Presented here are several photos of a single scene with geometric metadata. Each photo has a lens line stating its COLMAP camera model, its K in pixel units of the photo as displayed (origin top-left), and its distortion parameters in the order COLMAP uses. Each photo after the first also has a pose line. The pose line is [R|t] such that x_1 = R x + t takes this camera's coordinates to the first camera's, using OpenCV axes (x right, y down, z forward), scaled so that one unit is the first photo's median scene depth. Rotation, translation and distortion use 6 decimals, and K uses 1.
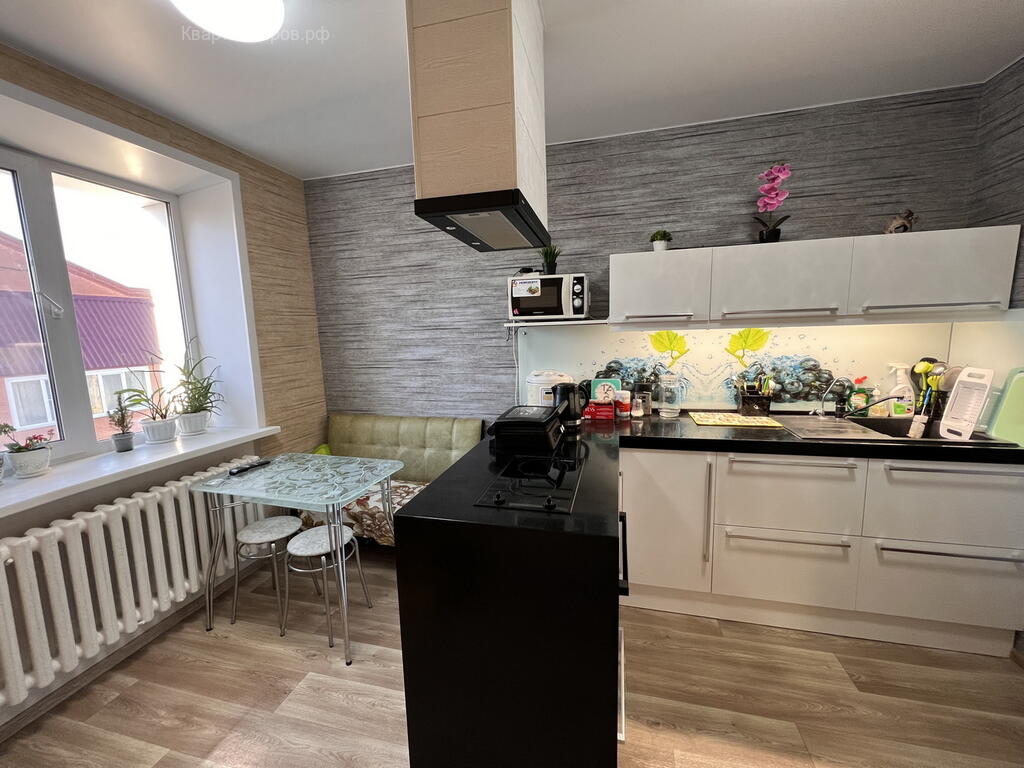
lens RADIAL K [[410.2, 0, 509.6], [0, 410.2, 384.5], [0, 0, 1]] dist [-0.001430, 0.000128]
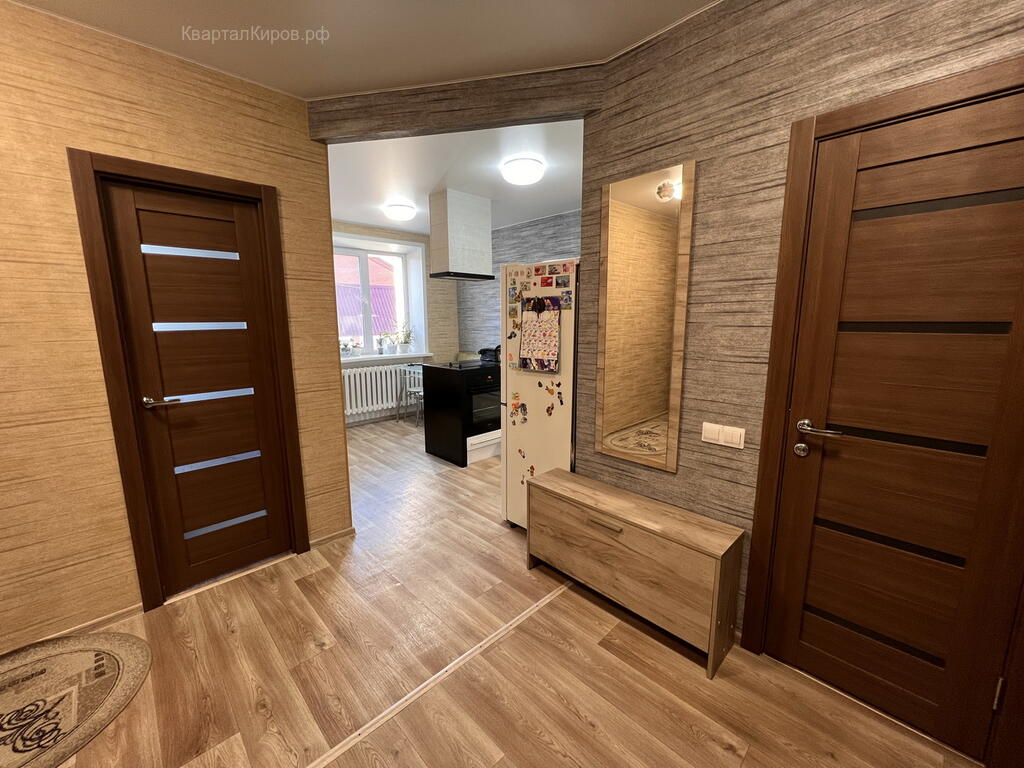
lens RADIAL K [[410.2, 0, 507.1], [0, 410.2, 386.8], [0, 0, 1]] dist [-0.001430, 0.000128]
pose [[0.849959, 0.113367, -0.514507, 1.106664], [-0.090097, 0.993466, 0.070063, 0.103206], [0.519088, -0.013196, 0.854619, -0.826061]]
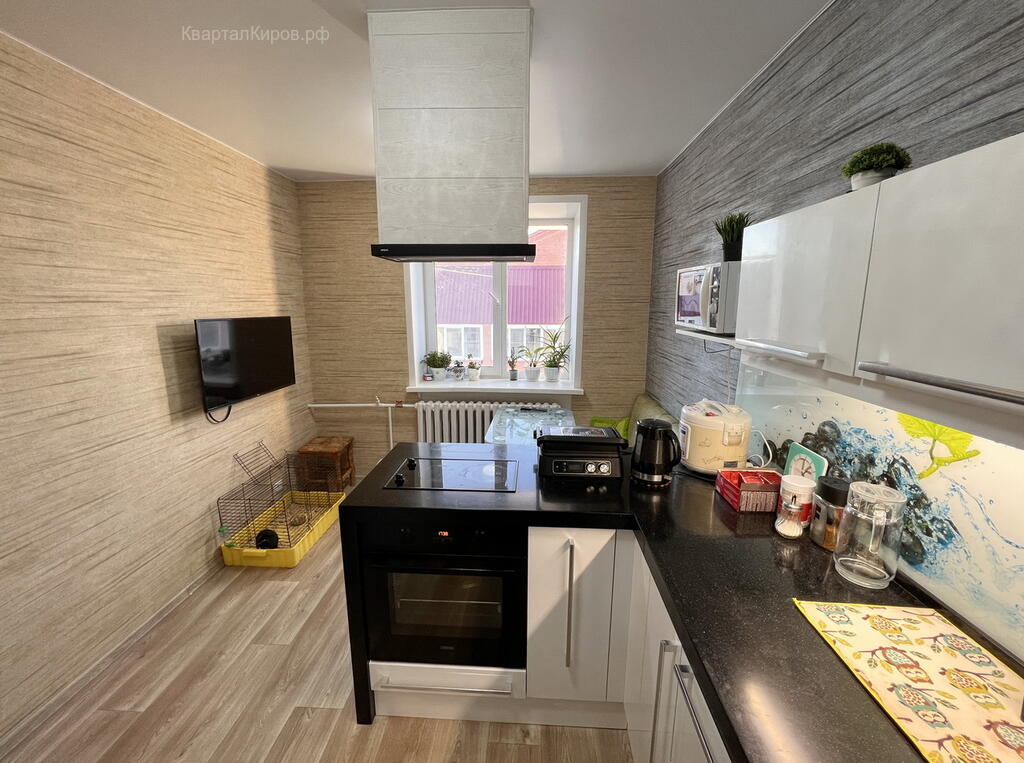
lens RADIAL K [[412.8, 0, 509.4], [0, 412.8, 381.7], [0, 0, 1]] dist [-0.002728, 0.000425]
pose [[0.197585, 0.220646, -0.955131, 0.716354], [-0.136835, 0.971008, 0.196007, -0.166591], [0.970689, 0.091967, 0.222048, 0.543749]]
